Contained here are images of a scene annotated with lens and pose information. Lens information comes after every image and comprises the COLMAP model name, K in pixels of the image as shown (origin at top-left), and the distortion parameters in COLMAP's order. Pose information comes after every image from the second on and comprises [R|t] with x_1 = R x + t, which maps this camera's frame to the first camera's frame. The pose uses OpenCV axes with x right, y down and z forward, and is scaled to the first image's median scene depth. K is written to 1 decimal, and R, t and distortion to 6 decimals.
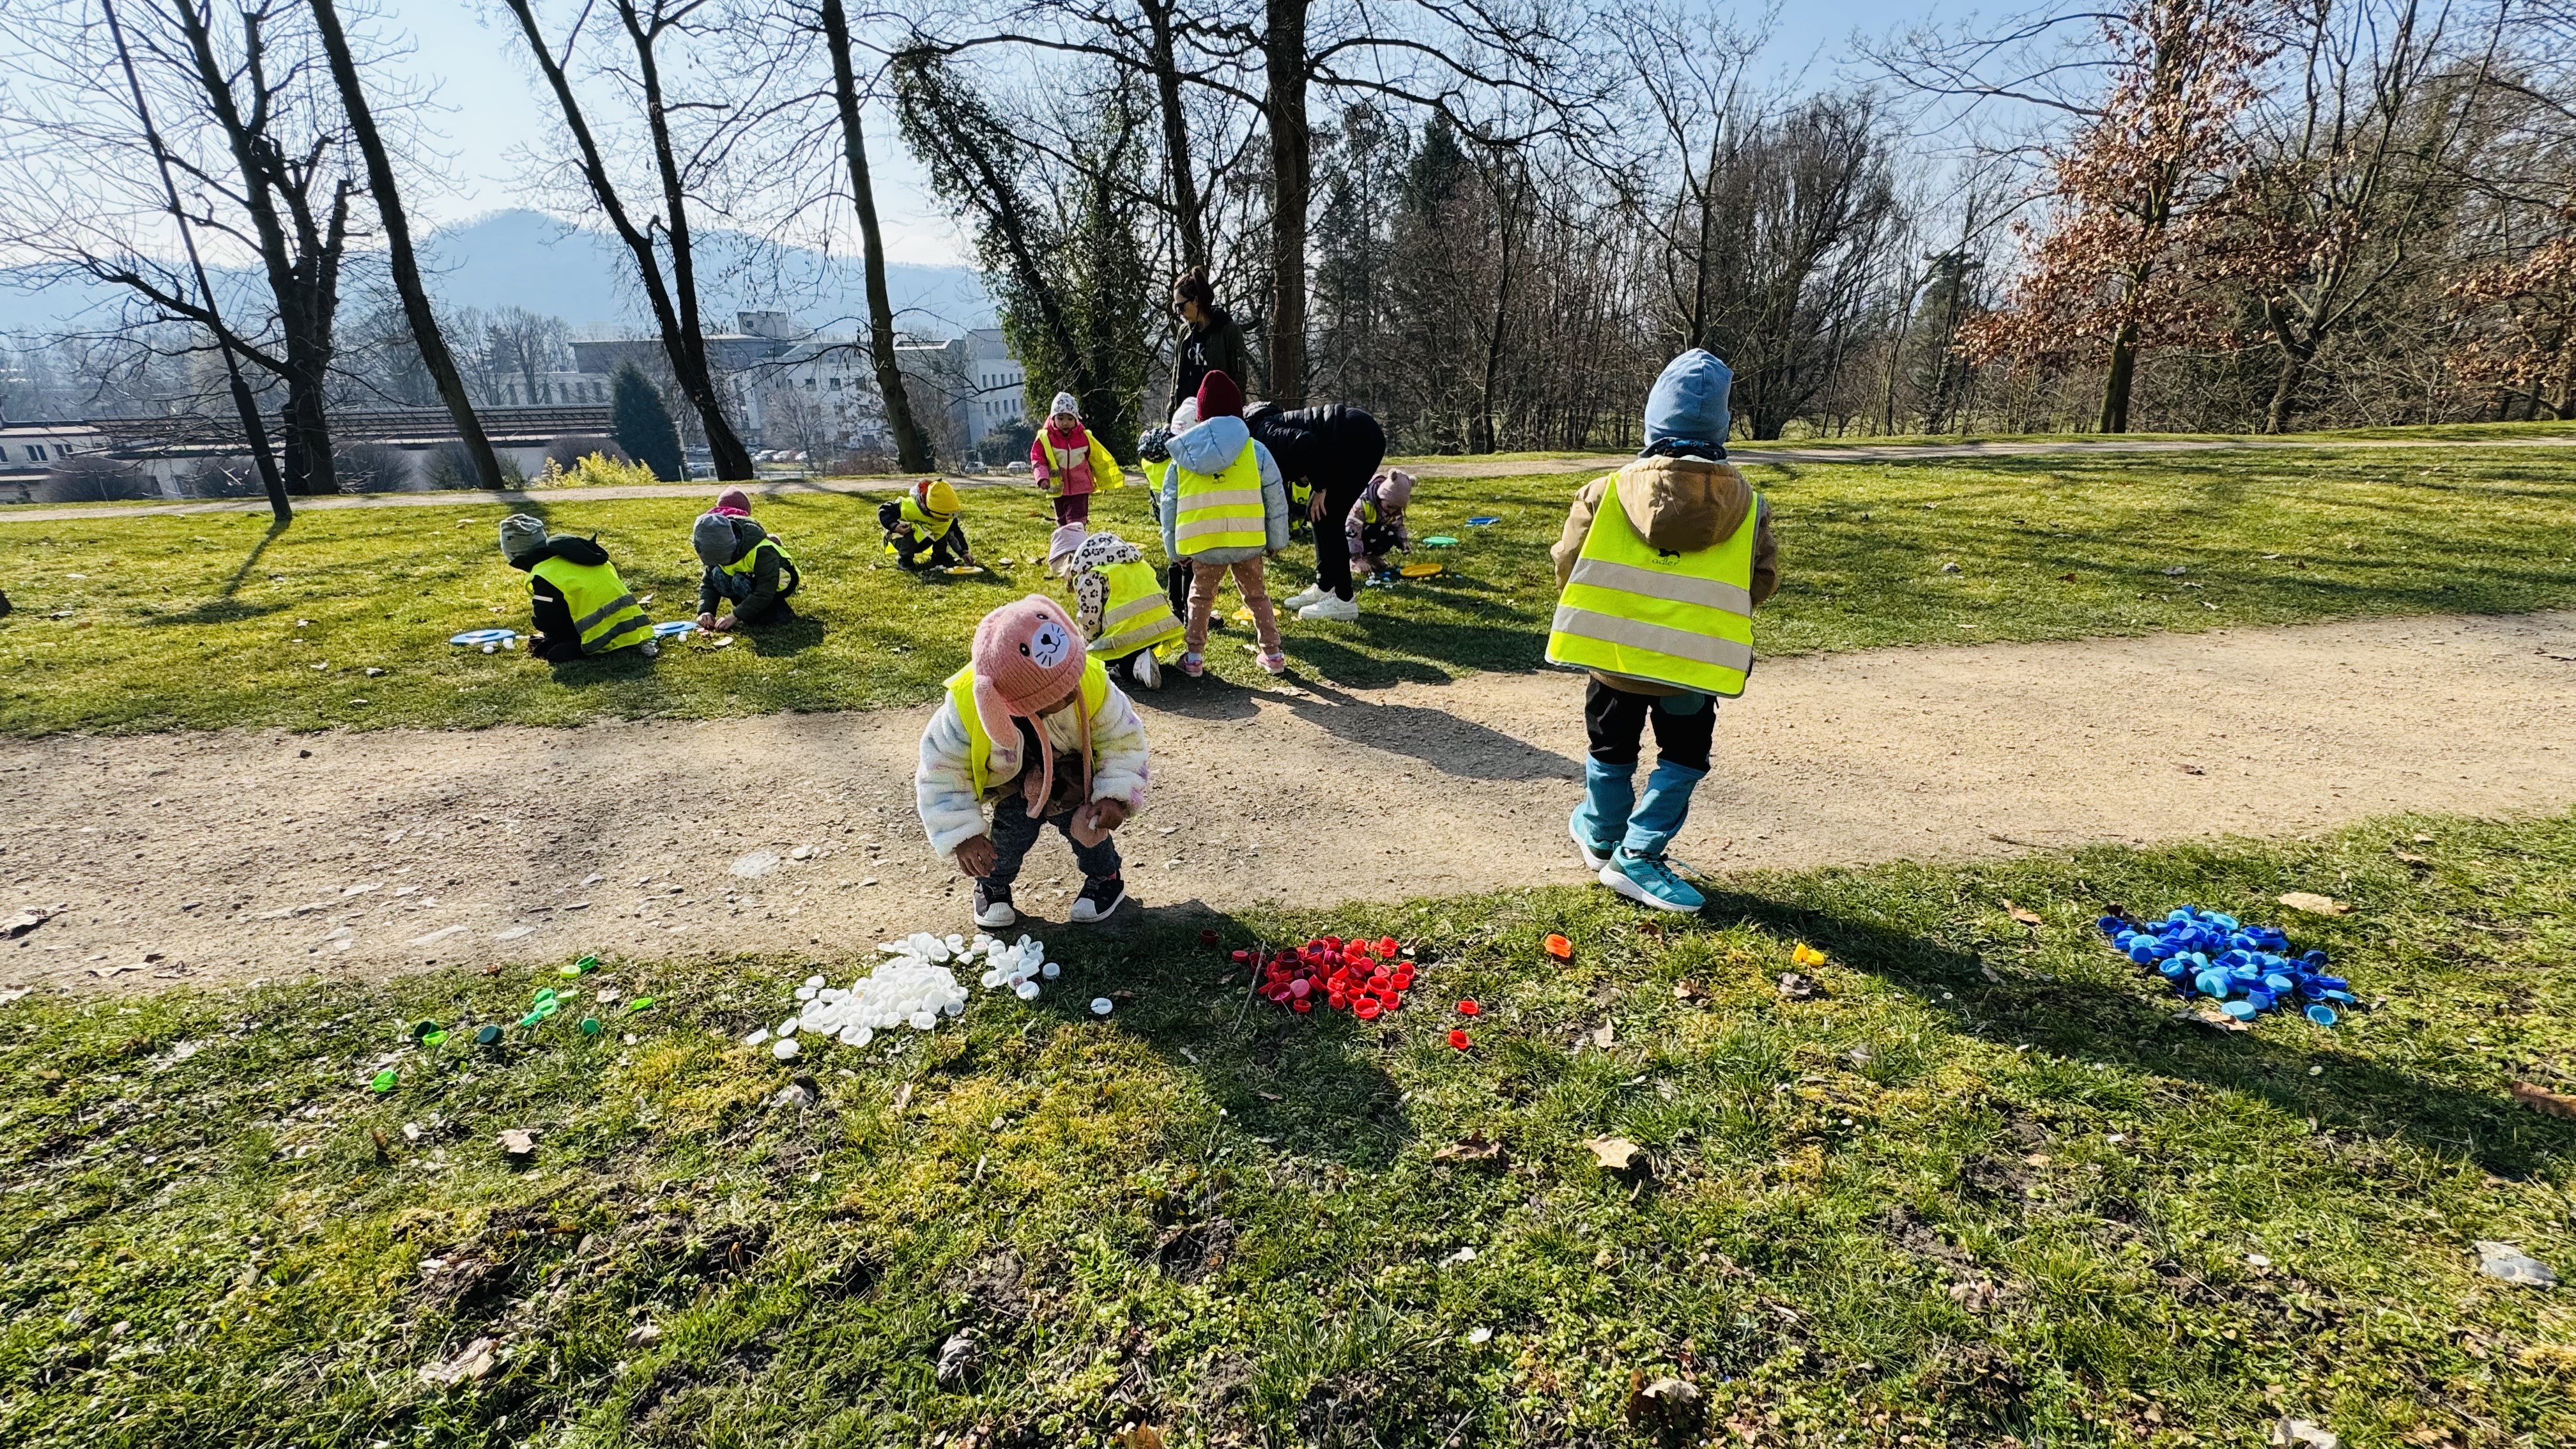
lens RADIAL K [[1024.7, 0, 1282.1], [0, 1024.7, 727.1], [0, 0, 1]] dist [-0.002324, -0.000492]
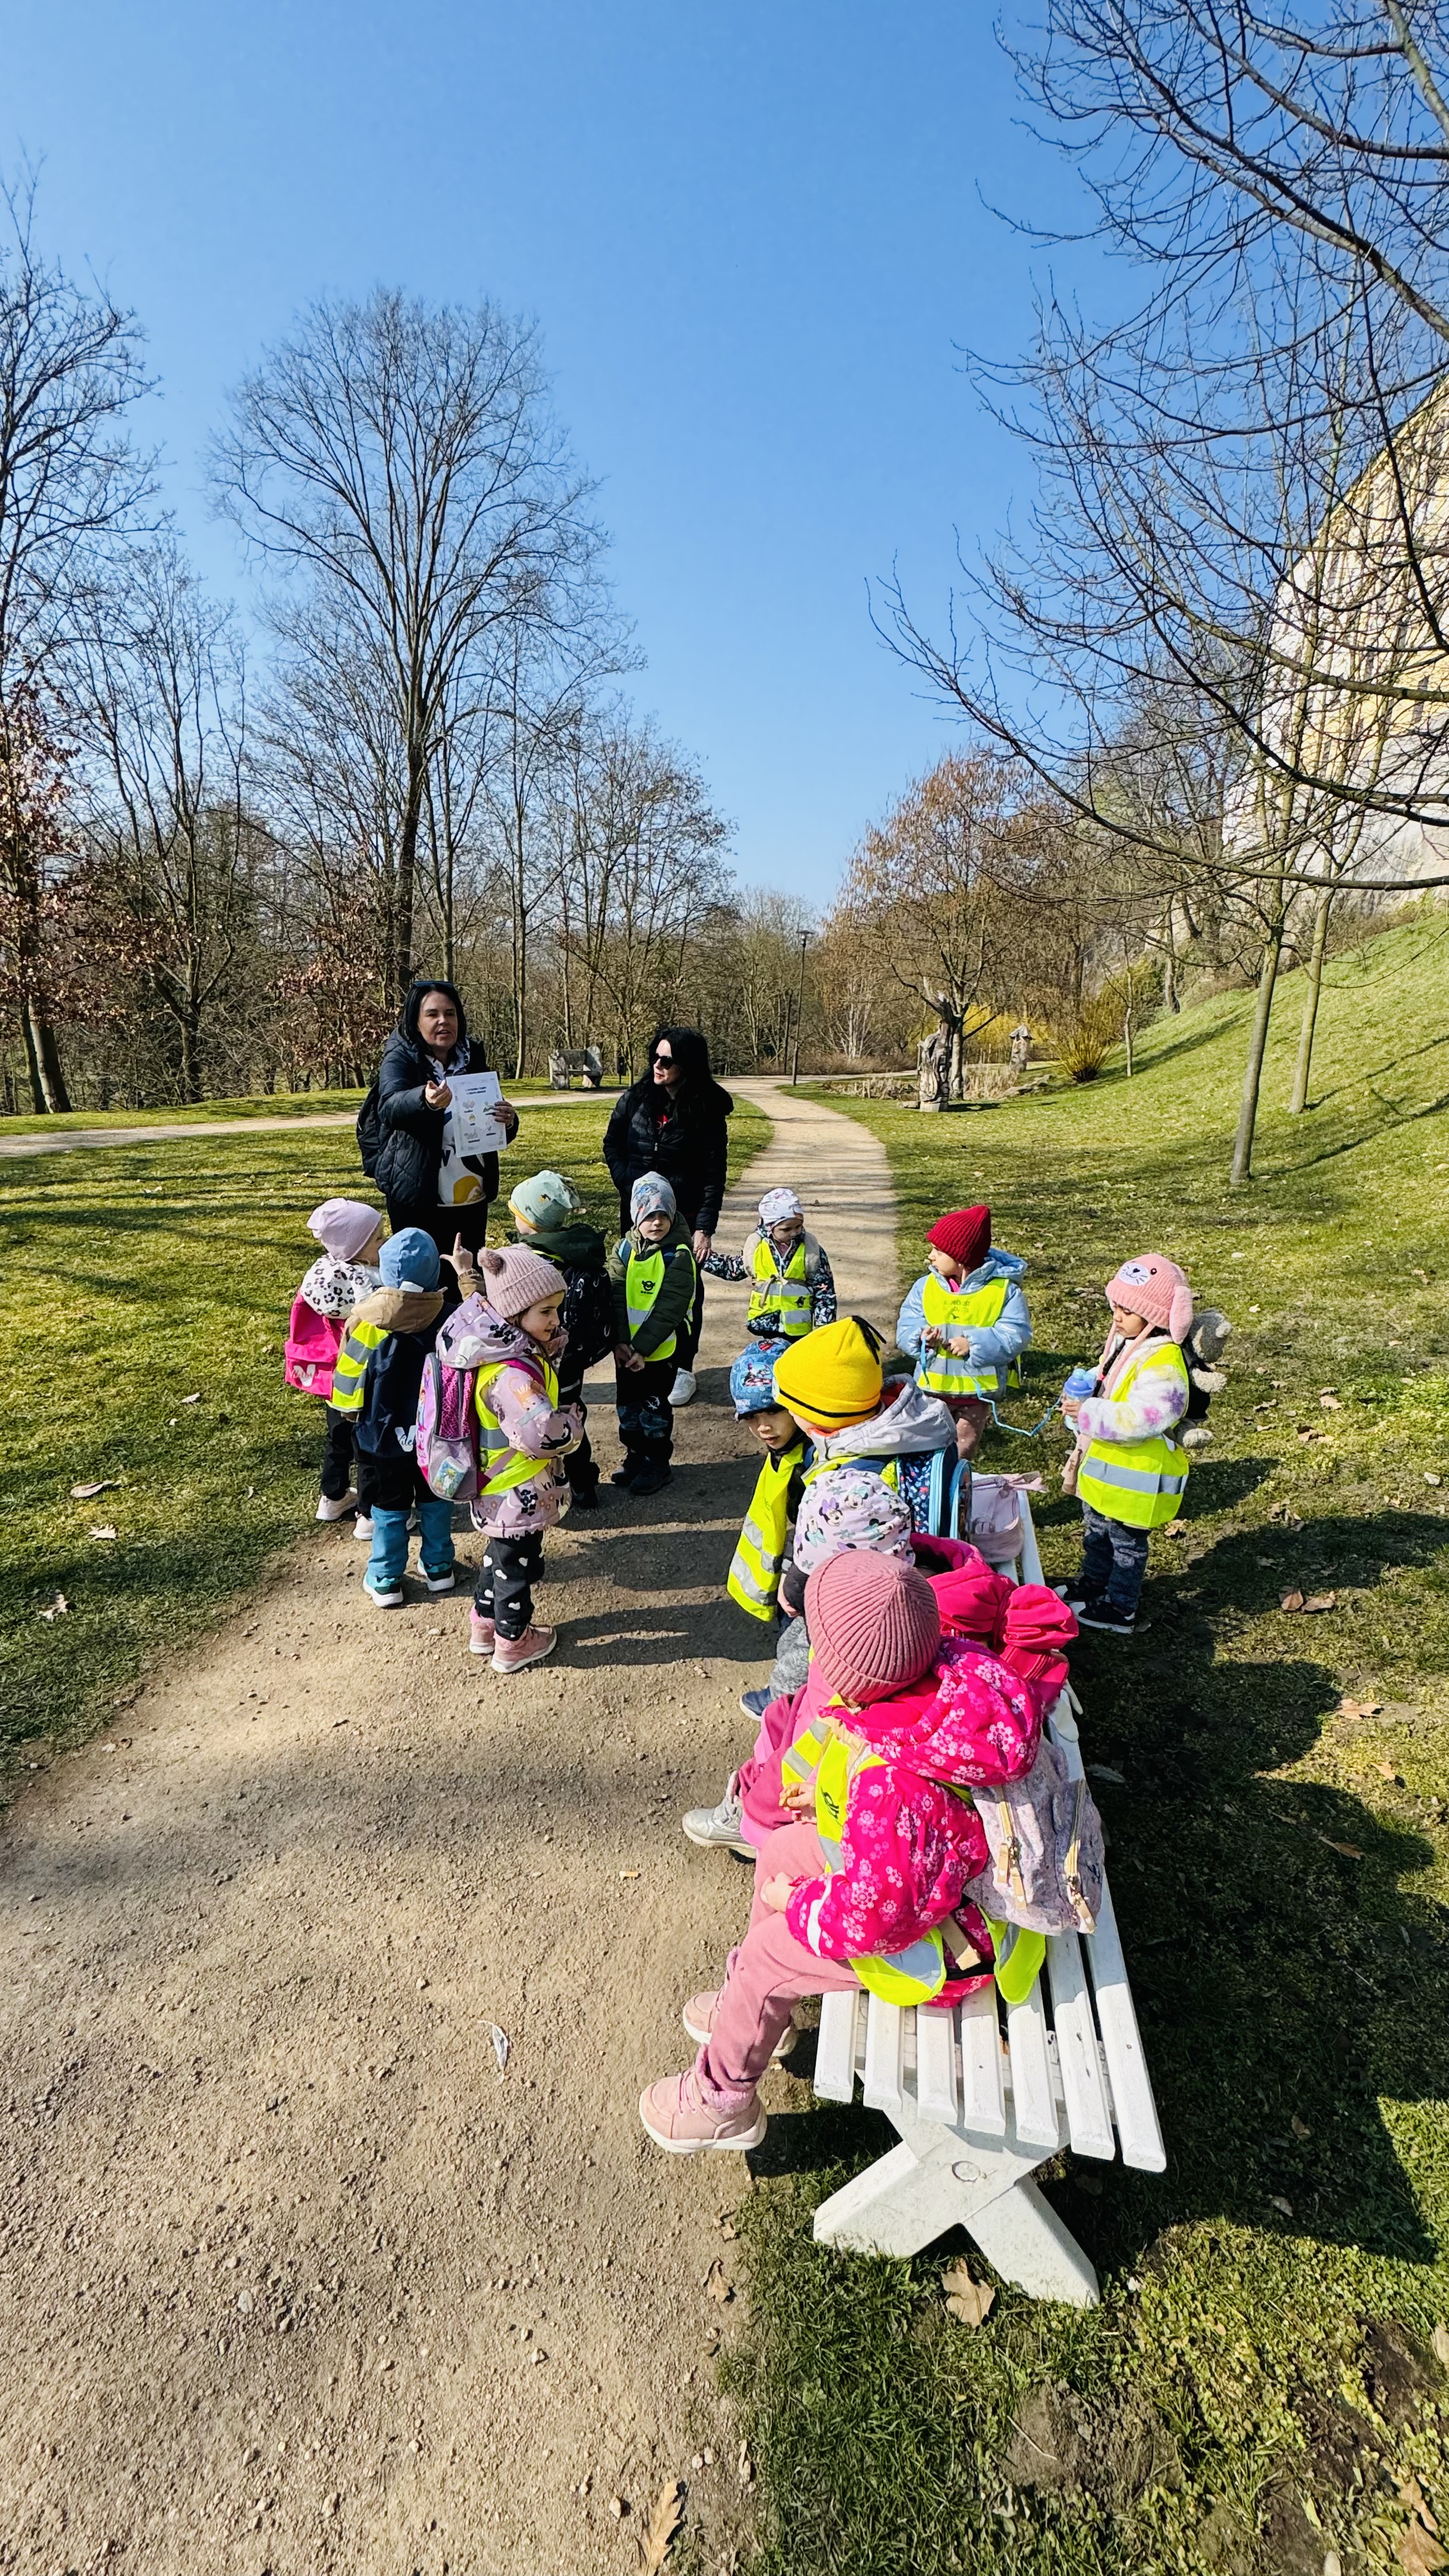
lens RADIAL K [[1024.7, 0, 723.6], [0, 1024.7, 1281.0], [0, 0, 1]] dist [-0.002324, -0.000492]
pose [[0.346670, -0.190629, 0.918412, 0.093735], [0.258051, 0.960731, 0.102007, -0.051952], [-0.901792, 0.201635, 0.382249, 0.074006]]
